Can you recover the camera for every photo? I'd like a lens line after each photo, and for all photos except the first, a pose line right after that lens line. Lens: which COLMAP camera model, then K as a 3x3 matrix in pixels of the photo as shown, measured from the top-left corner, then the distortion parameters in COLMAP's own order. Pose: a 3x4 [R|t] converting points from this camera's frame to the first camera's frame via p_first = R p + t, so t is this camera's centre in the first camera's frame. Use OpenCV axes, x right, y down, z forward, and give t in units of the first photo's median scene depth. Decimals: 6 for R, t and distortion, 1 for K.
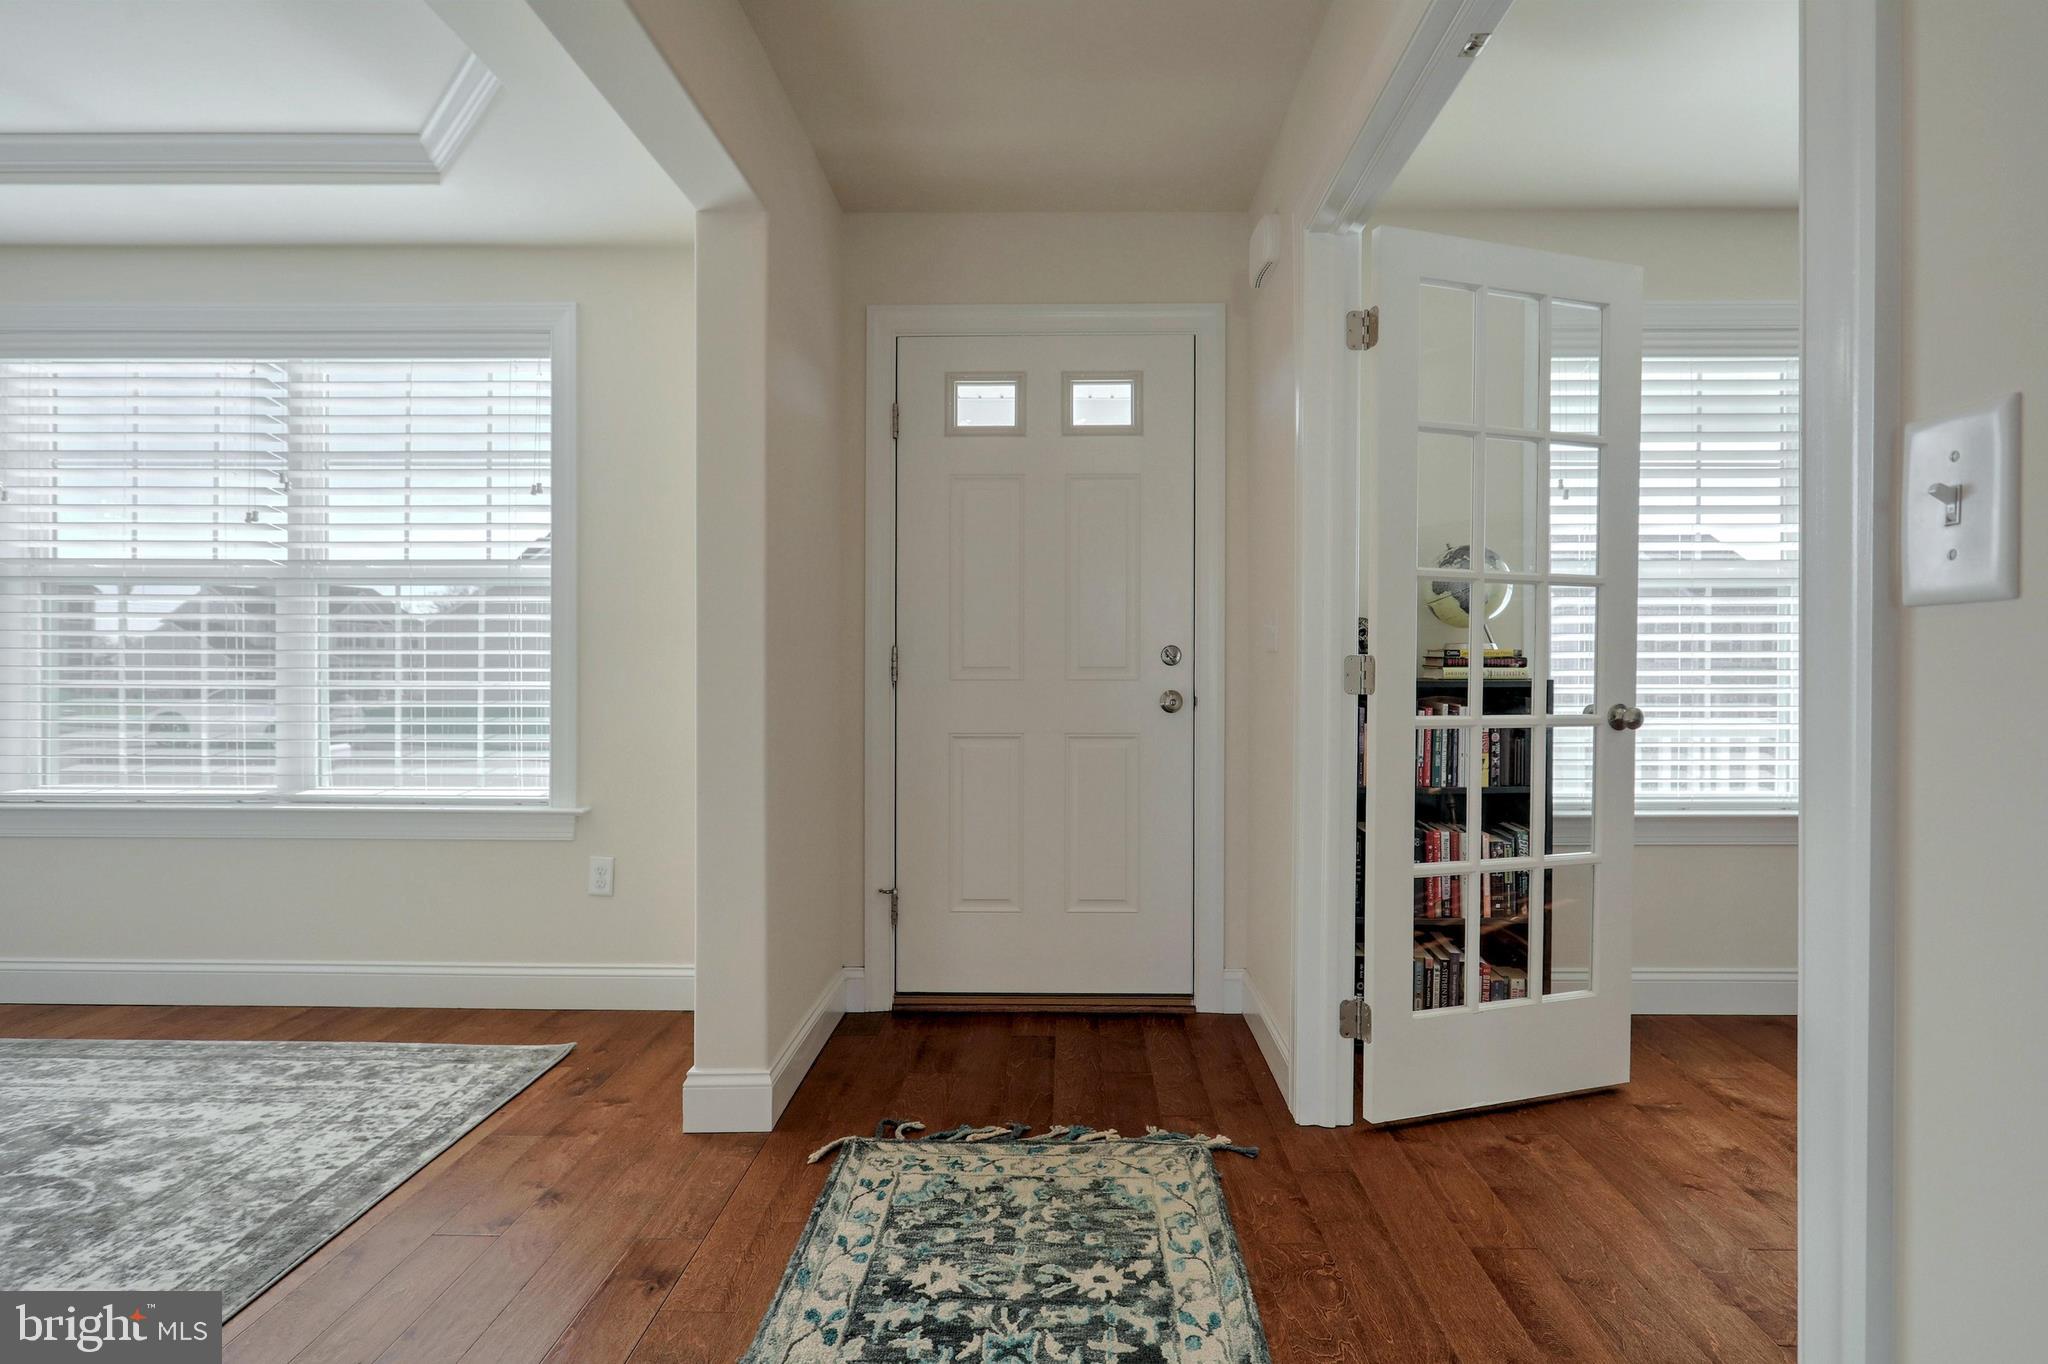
lens RADIAL K [[991.2, 0, 1024.2], [0, 991.2, 670.6], [0, 0, 1]] dist [-0.002175, -0.000122]
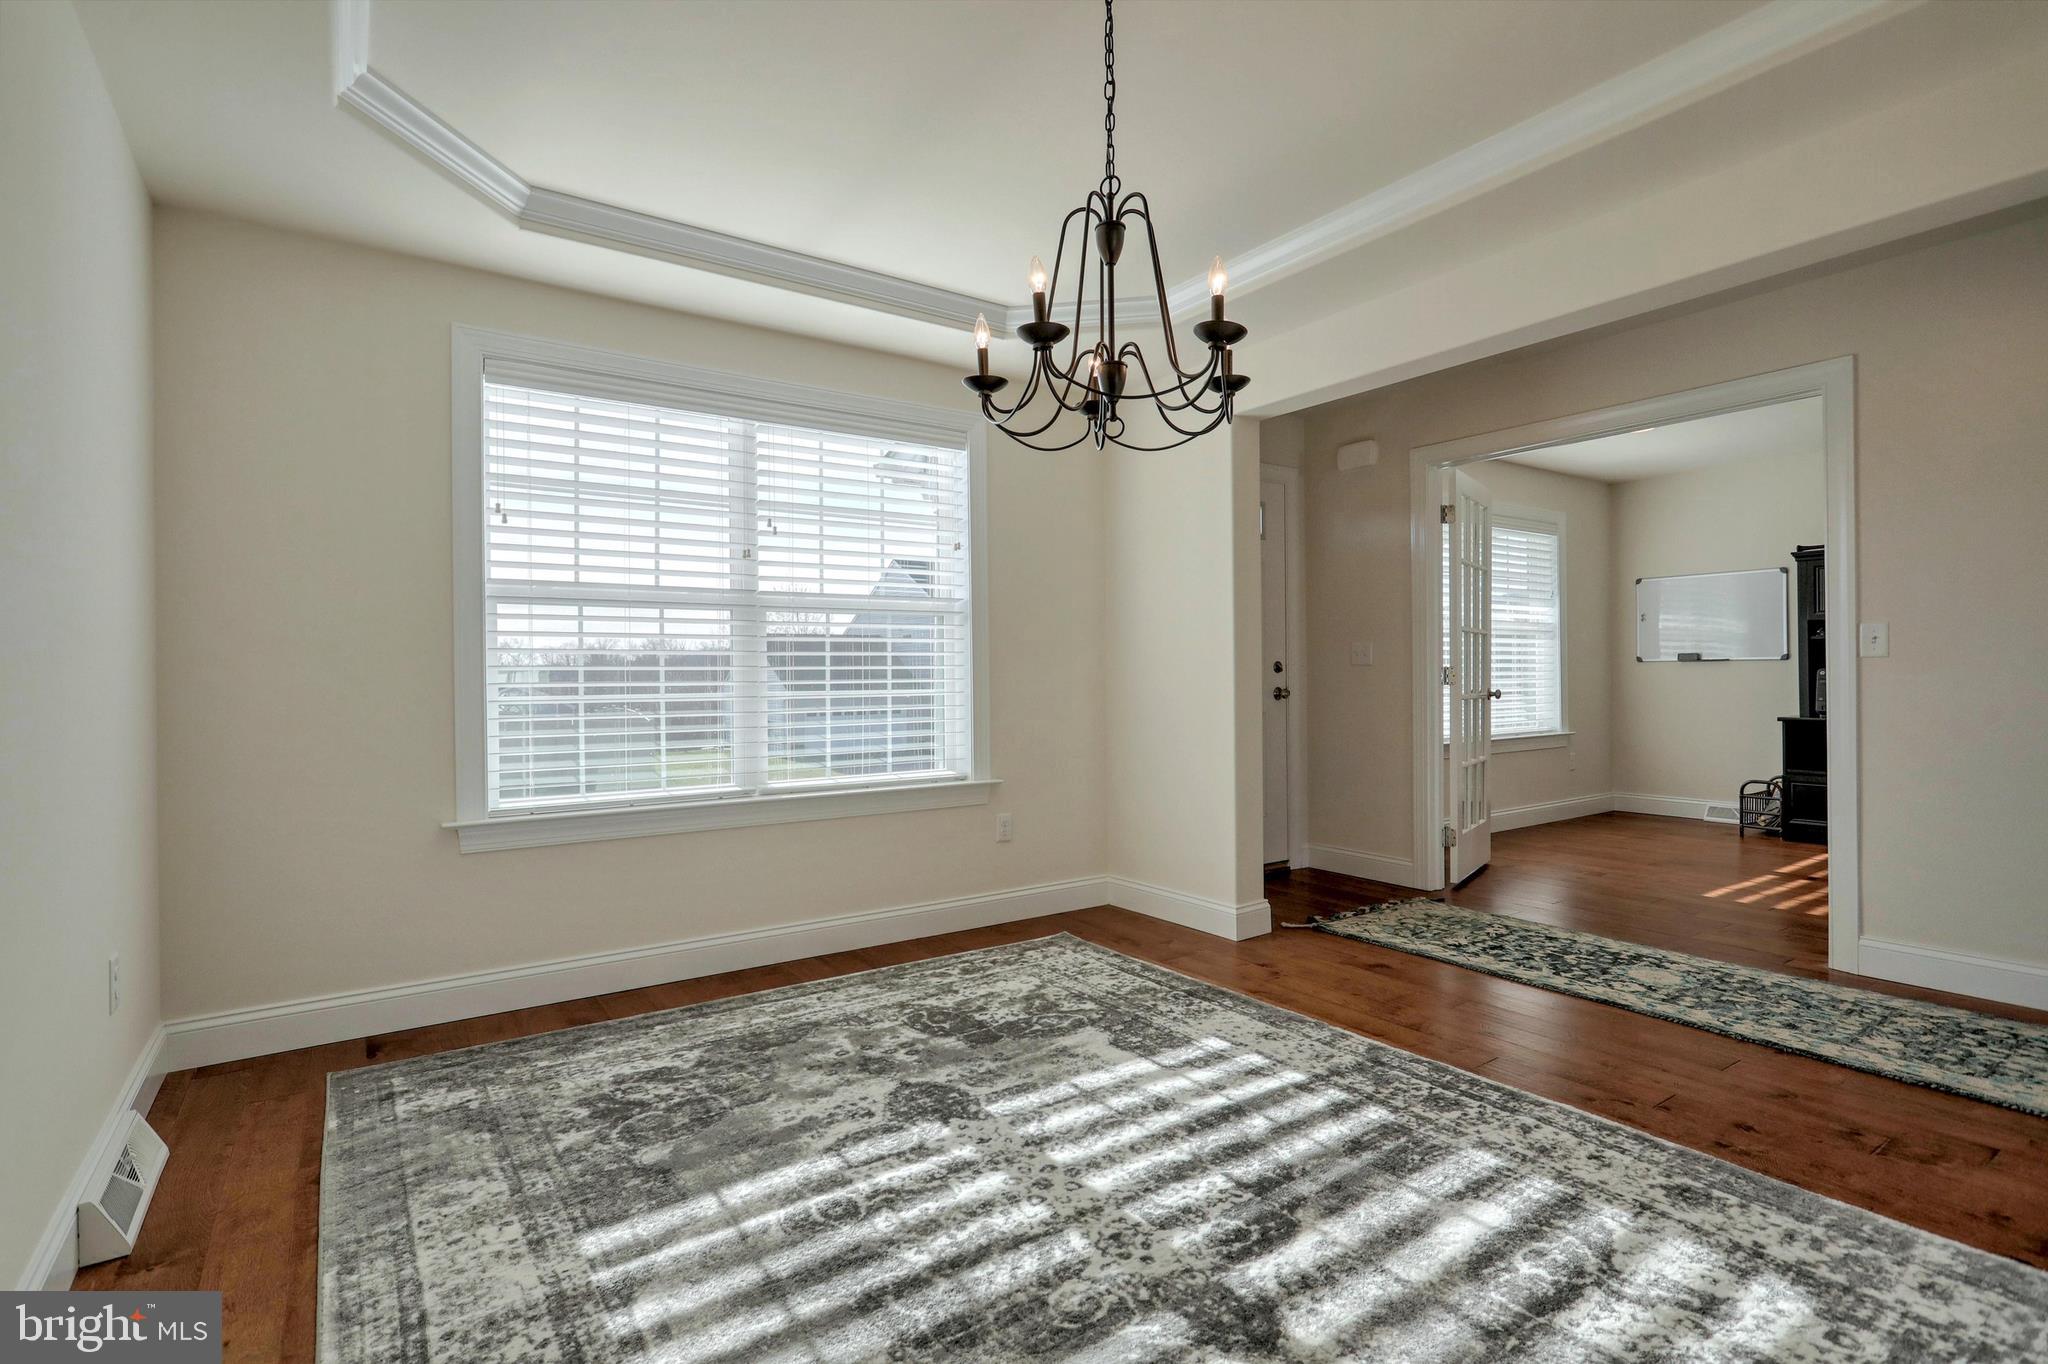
lens RADIAL K [[981.3, 0, 1018.1], [0, 981.3, 677.7], [0, 0, 1]] dist [-0.003253, 0.000296]
pose [[0.816560, -0.011949, 0.577137, -1.445393], [0.015877, 0.999872, -0.001763, -0.000354], [-0.577043, 0.010602, 0.816645, -0.168620]]
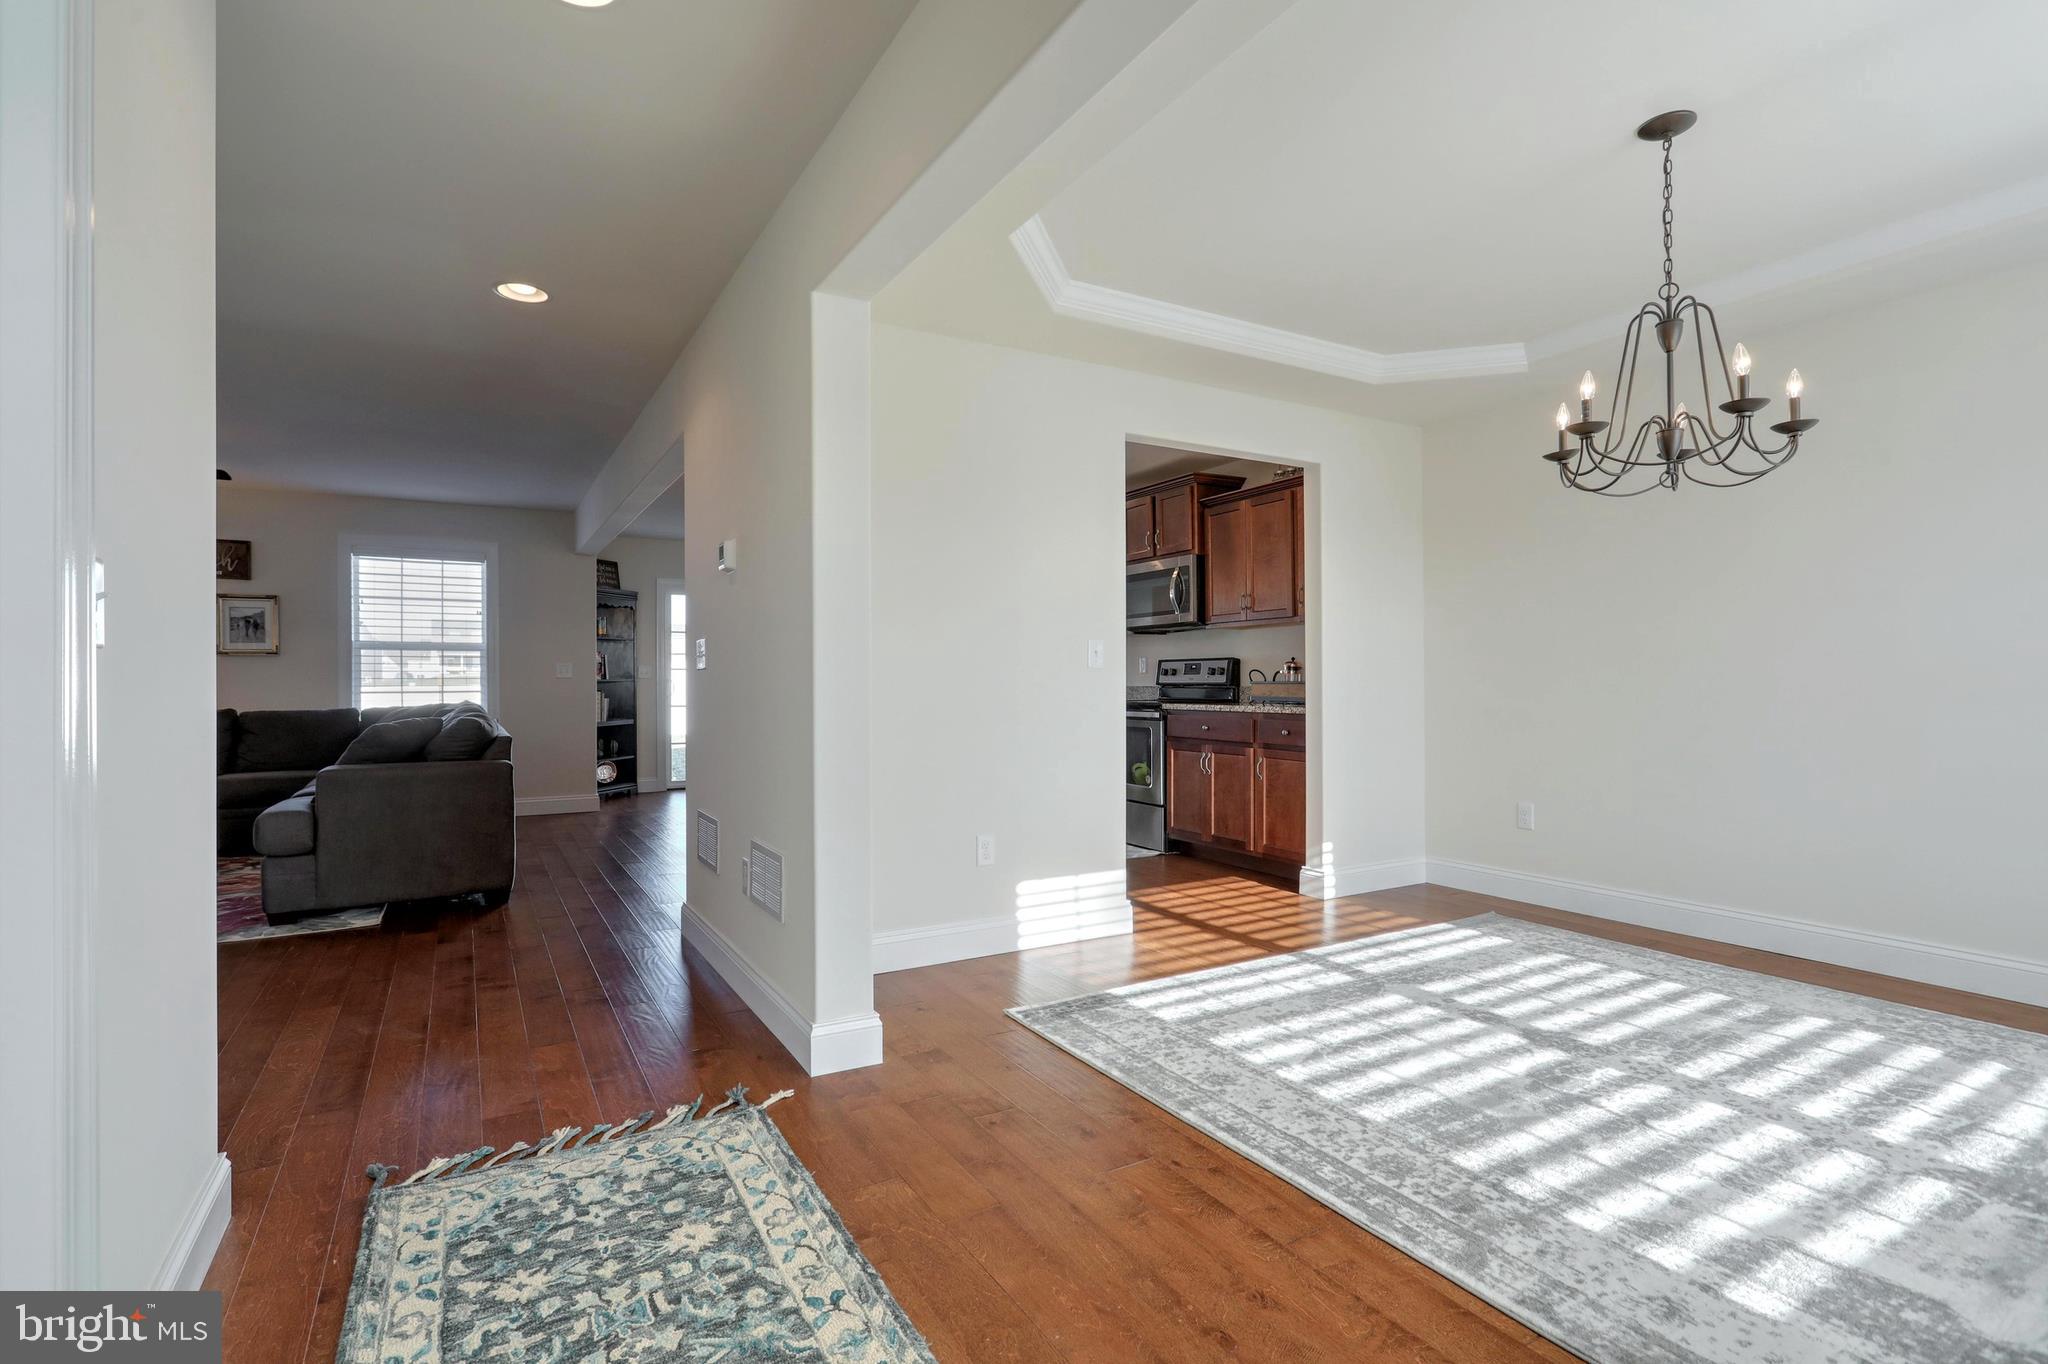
lens RADIAL K [[979.7, 0, 1030.3], [0, 979.7, 674.8], [0, 0, 1]] dist [0.013024, 0.000748]
pose [[-0.854547, -0.000213, -0.519375, 0.088170], [0.000645, 0.999999, -0.001470, 0.001330], [0.519374, -0.001591, -0.854545, 0.900814]]
